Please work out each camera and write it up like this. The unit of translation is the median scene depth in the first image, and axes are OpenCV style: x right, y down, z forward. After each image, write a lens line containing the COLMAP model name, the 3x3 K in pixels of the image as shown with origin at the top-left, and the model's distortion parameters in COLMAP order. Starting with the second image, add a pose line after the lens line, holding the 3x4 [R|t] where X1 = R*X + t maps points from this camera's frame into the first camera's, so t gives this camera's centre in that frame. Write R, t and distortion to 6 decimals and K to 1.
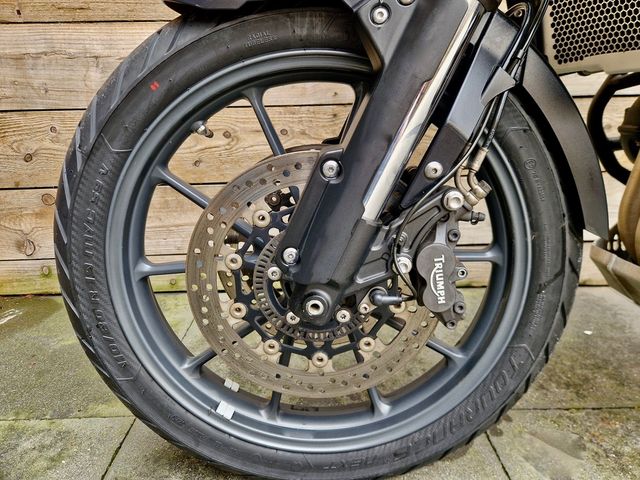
lens RADIAL K [[430.3, 0, 323.1], [0, 430.3, 238.1], [0, 0, 1]] dist [0.060278, -0.055274]
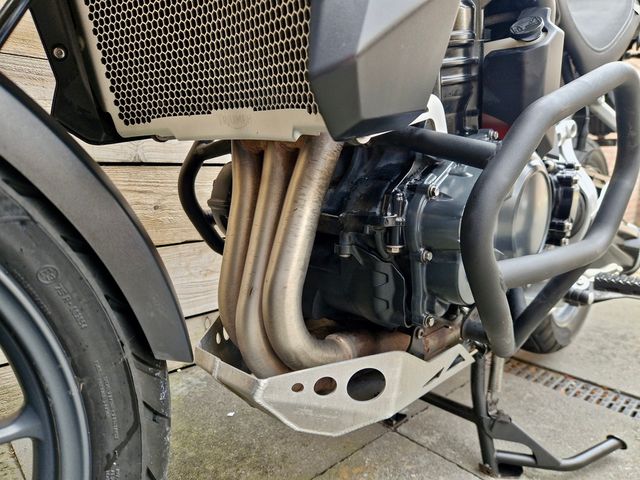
lens RADIAL K [[430.3, 0, 324.3], [0, 430.3, 223.3], [0, 0, 1]] dist [0.060278, -0.055274]
pose [[0.733093, -0.064439, 0.677068, 0.281757], [0.172449, 0.980581, -0.093393, -0.094084], [-0.657902, 0.185226, 0.729970, 0.239098]]
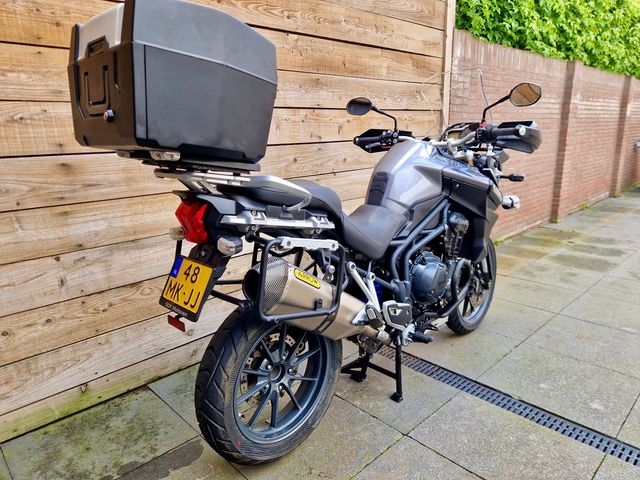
lens RADIAL K [[430.3, 0, 322.6], [0, 430.3, 238.8], [0, 0, 1]] dist [0.060278, -0.055274]
pose [[0.729161, -0.160819, 0.665178, -0.700221], [0.210485, 0.977581, 0.005616, -0.632748], [-0.651169, 0.135915, 0.746663, -1.638268]]
